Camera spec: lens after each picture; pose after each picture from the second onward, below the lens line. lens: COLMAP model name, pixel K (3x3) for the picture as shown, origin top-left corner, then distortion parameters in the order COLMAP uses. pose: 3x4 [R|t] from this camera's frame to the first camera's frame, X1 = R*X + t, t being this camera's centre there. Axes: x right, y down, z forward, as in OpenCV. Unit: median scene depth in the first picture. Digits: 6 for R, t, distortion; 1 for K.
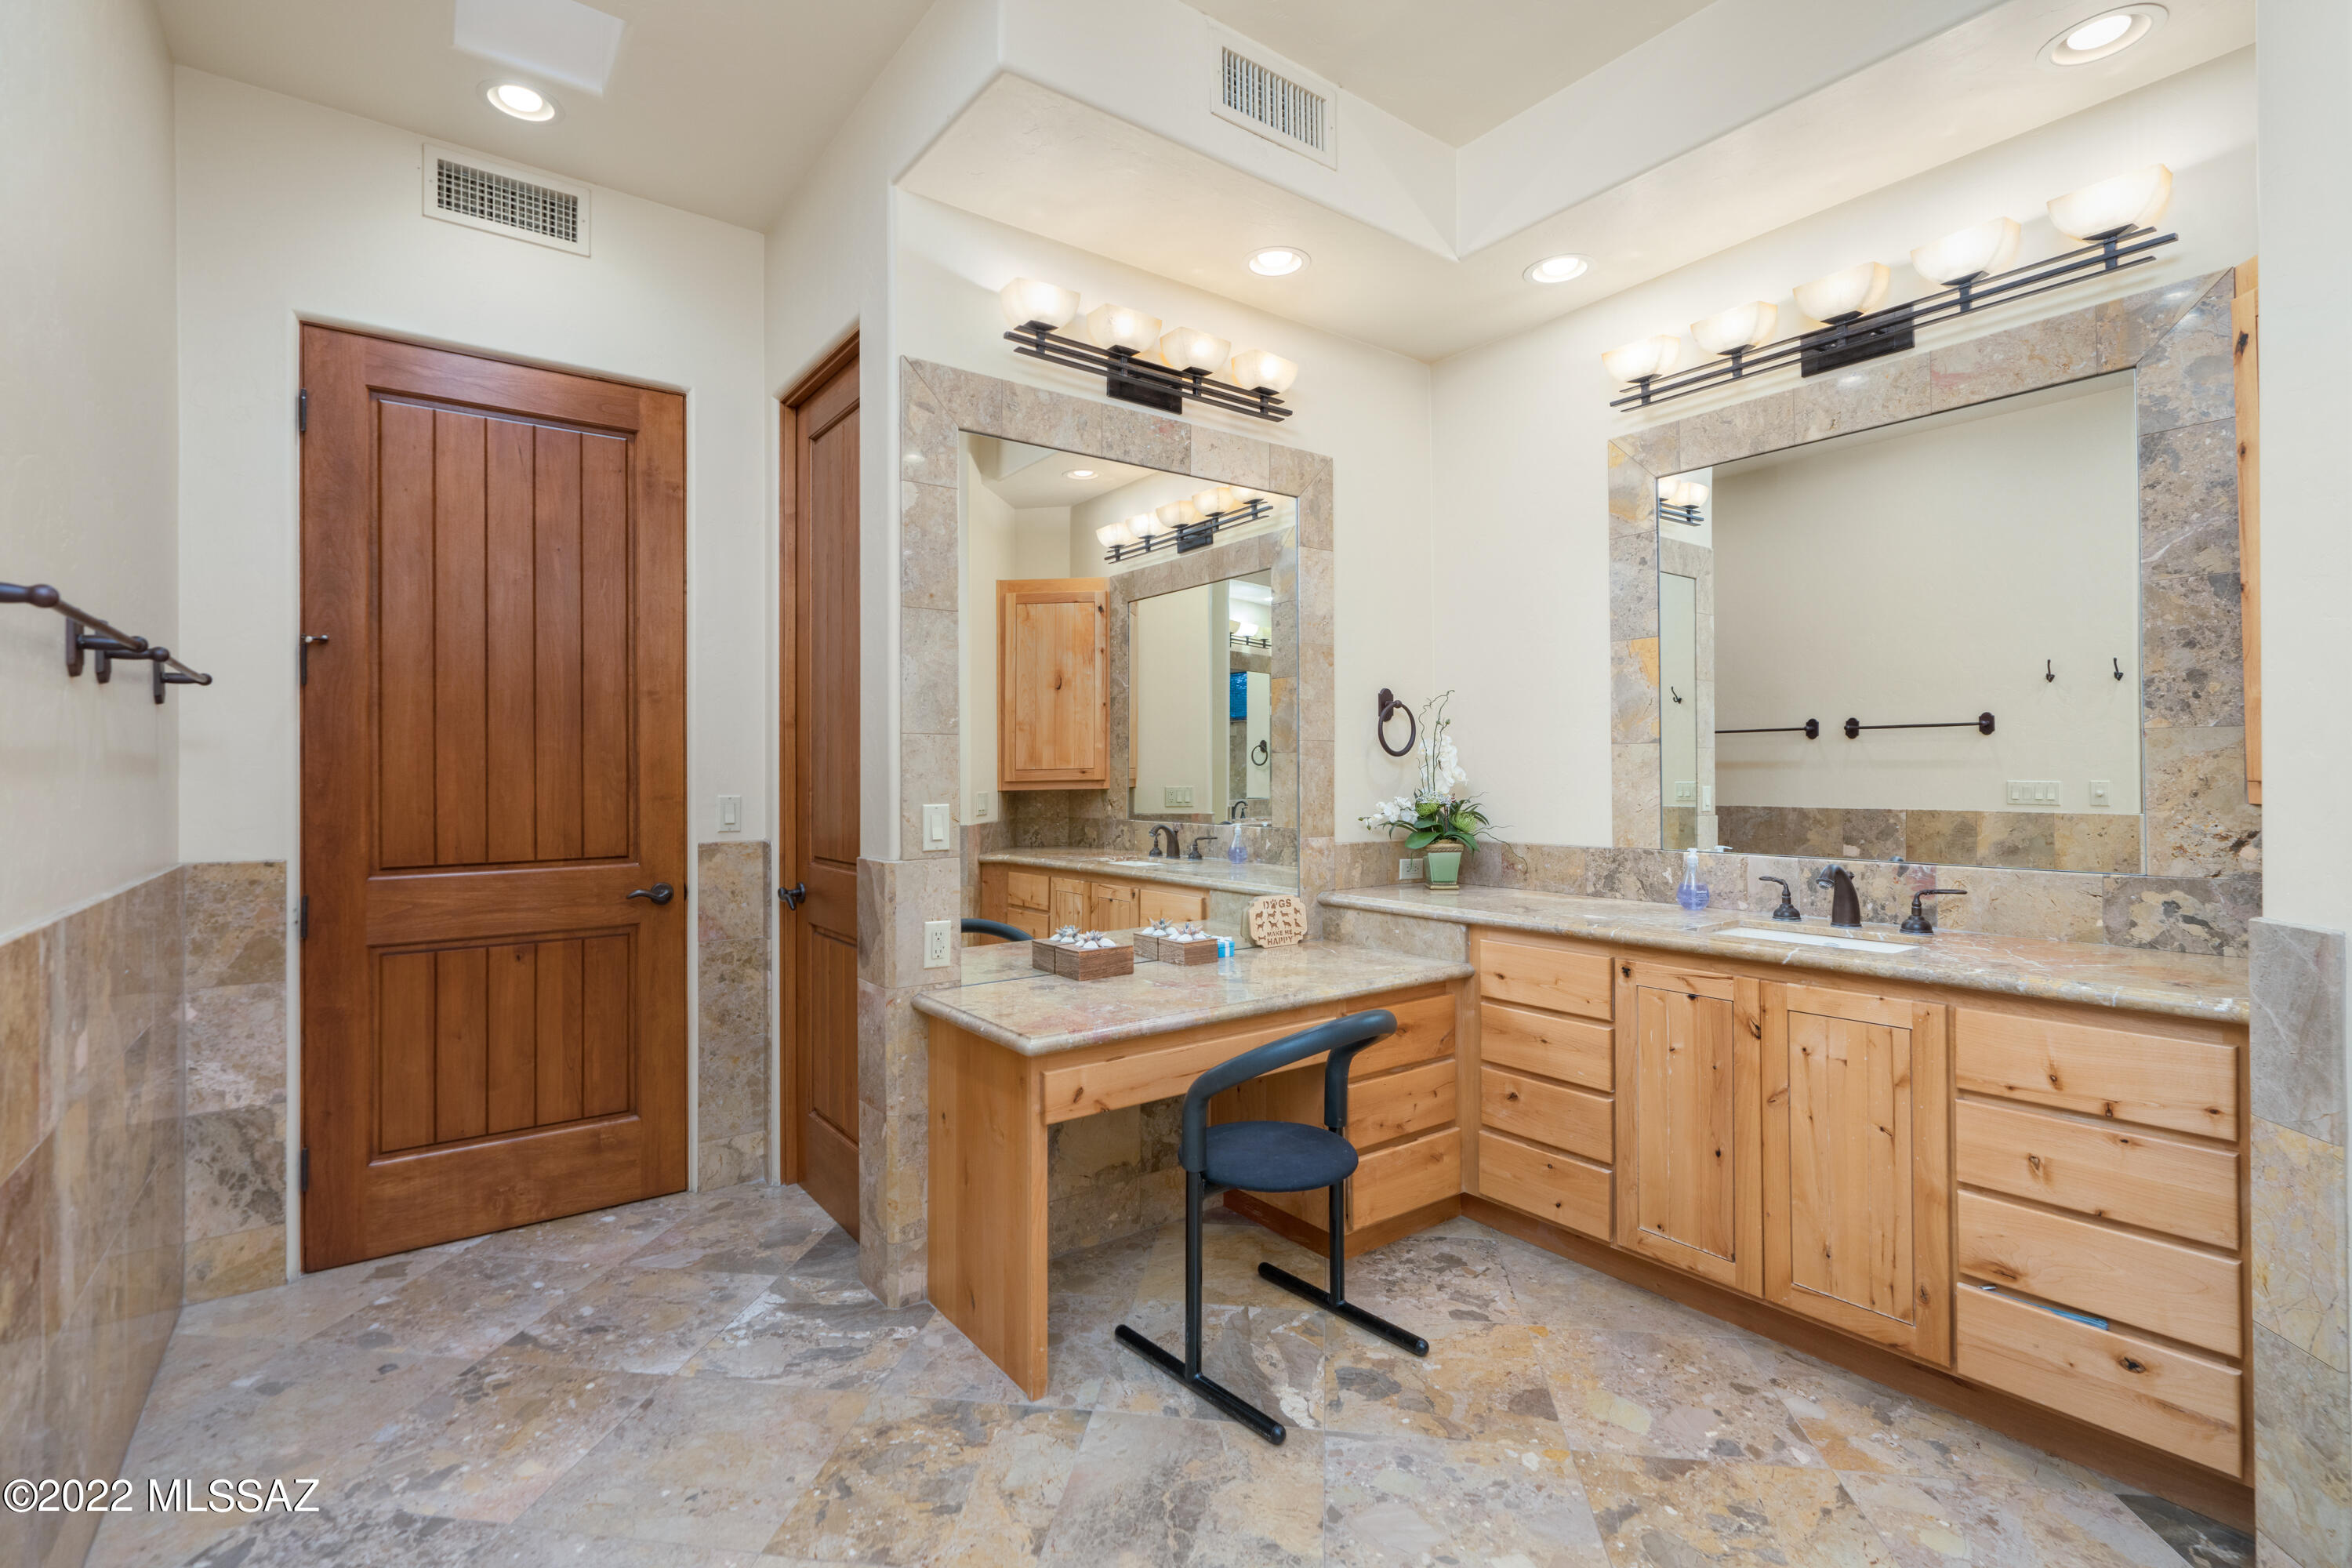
lens RADIAL K [[1083.3, 0, 1235.8], [0, 1083.3, 766.3], [0, 0, 1]] dist [-0.016143, 0.003339]
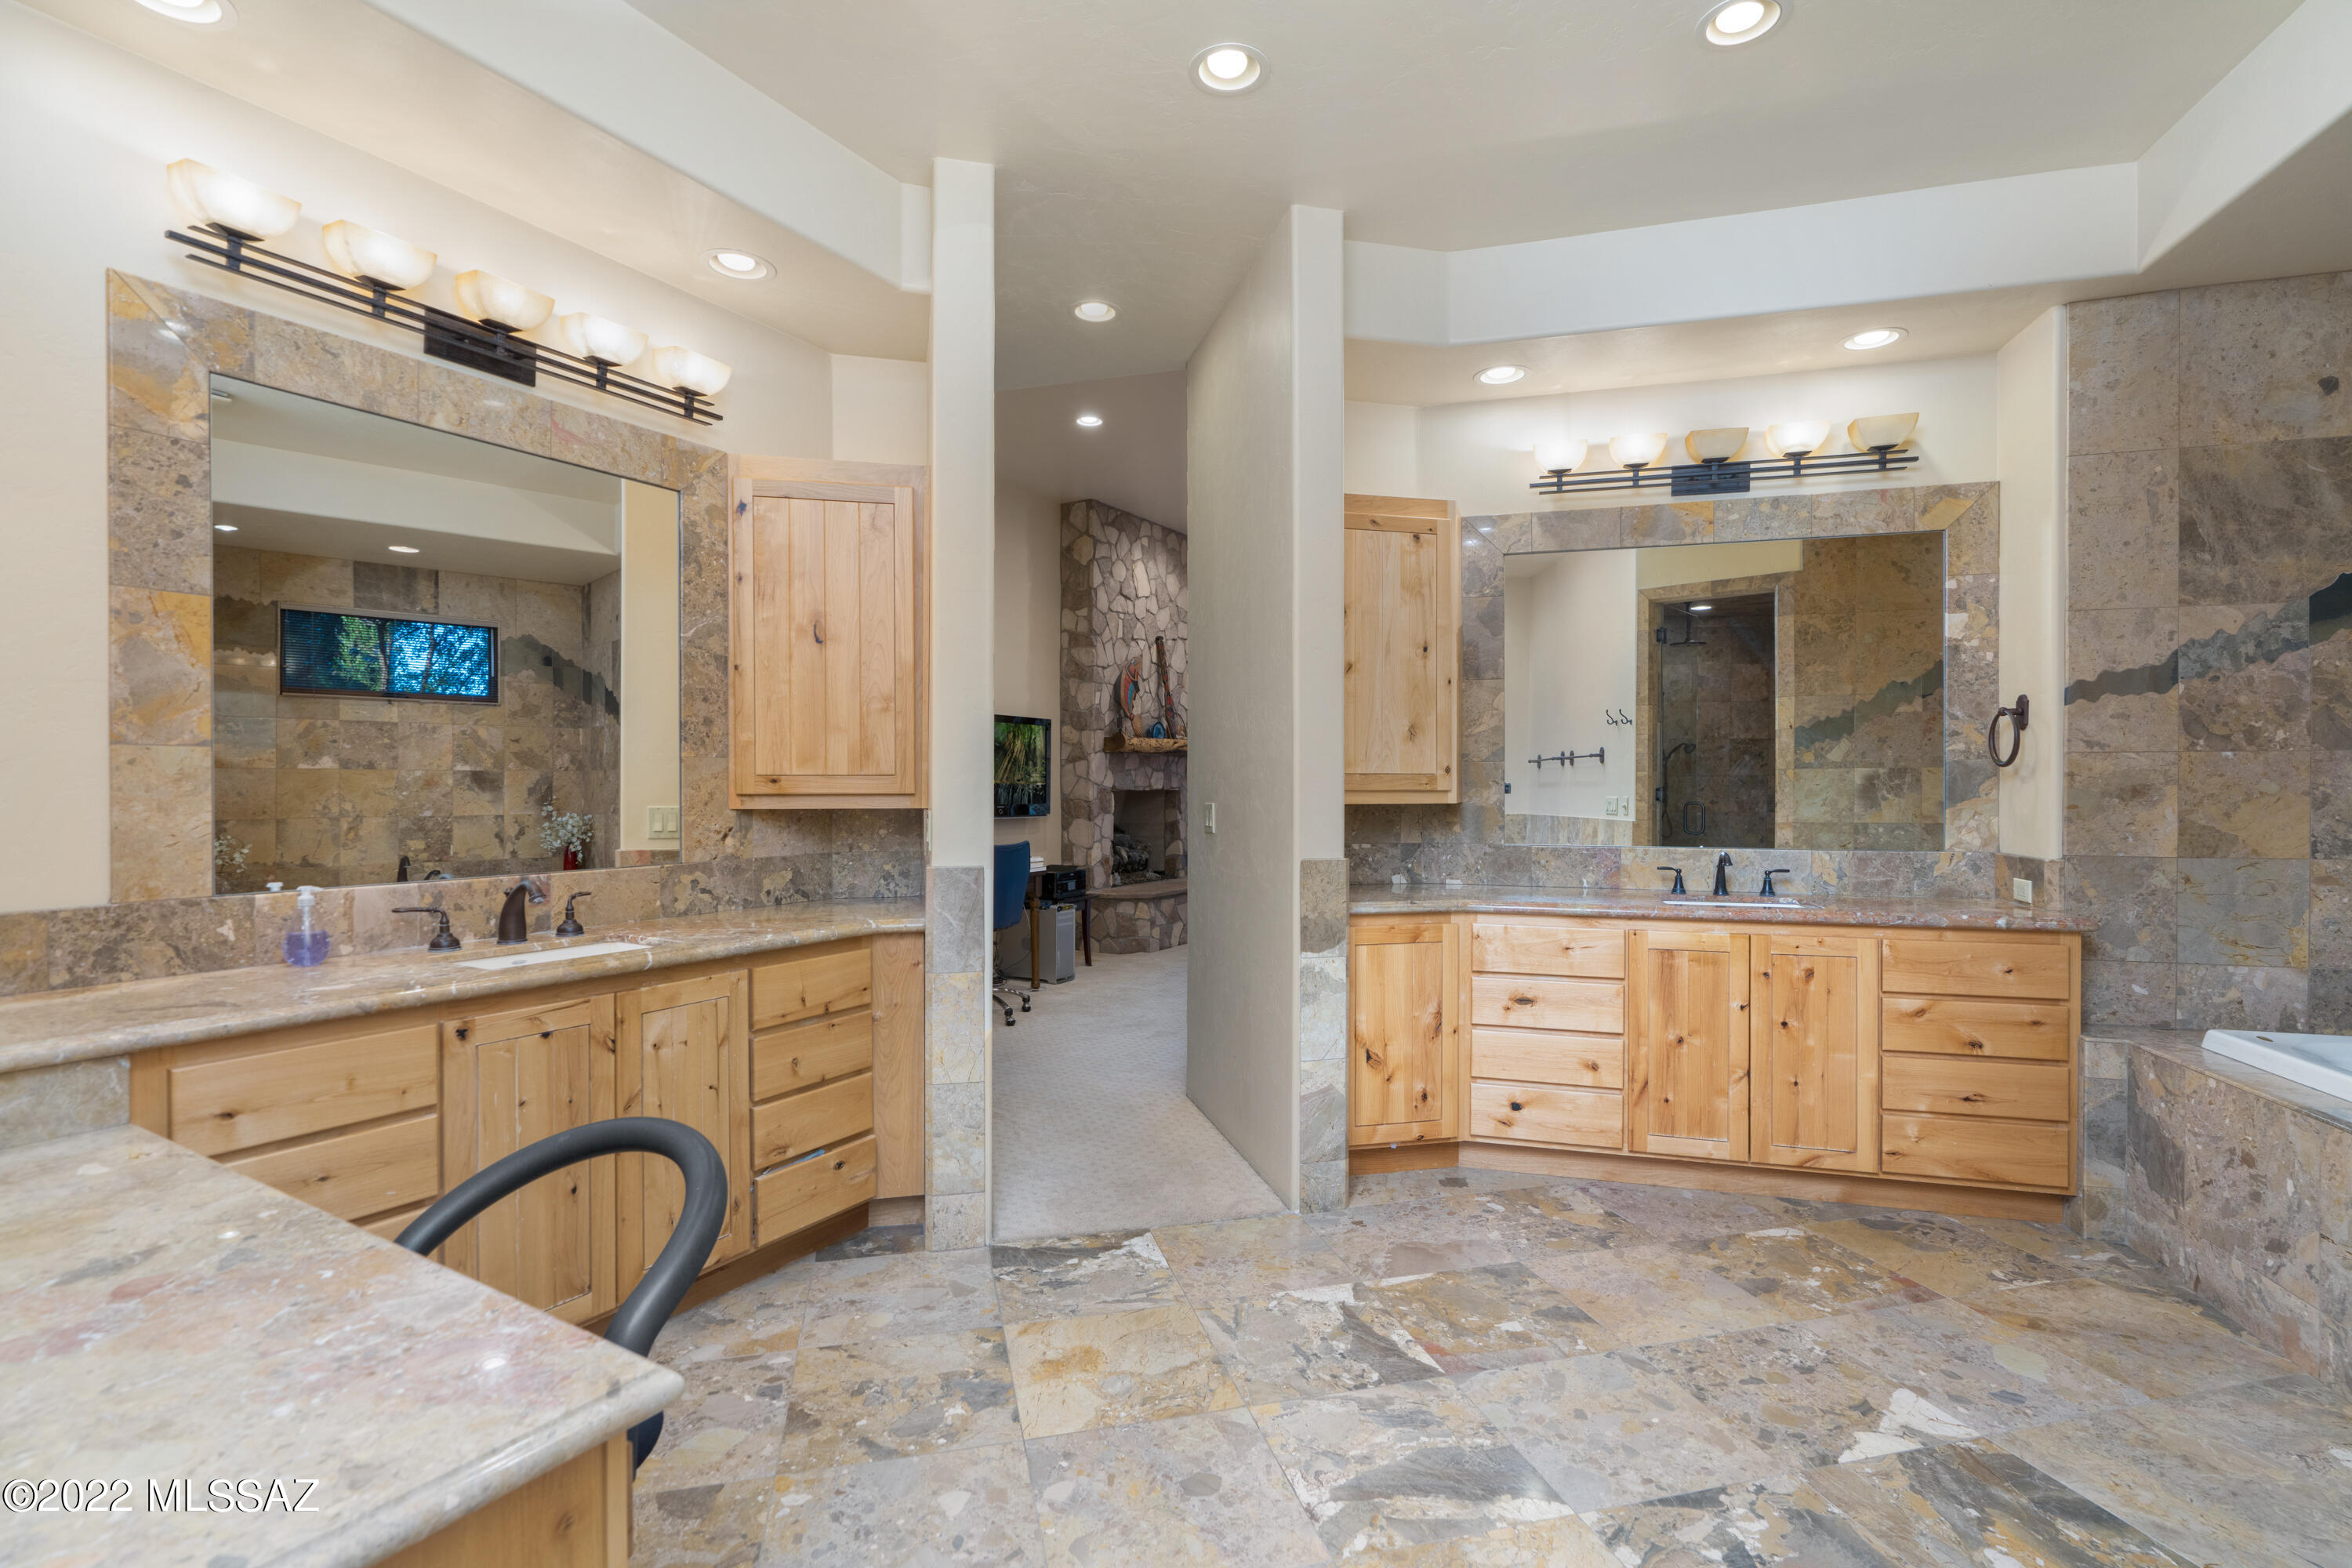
lens RADIAL K [[1083.3, 0, 1116.5], [0, 1083.3, 792.9], [0, 0, 1]] dist [-0.016143, 0.003339]
pose [[-0.325348, -0.004368, 0.945584, -0.614085], [-0.006753, 0.999975, 0.002296, 0.004168], [-0.945570, -0.005639, -0.325370, 0.875235]]
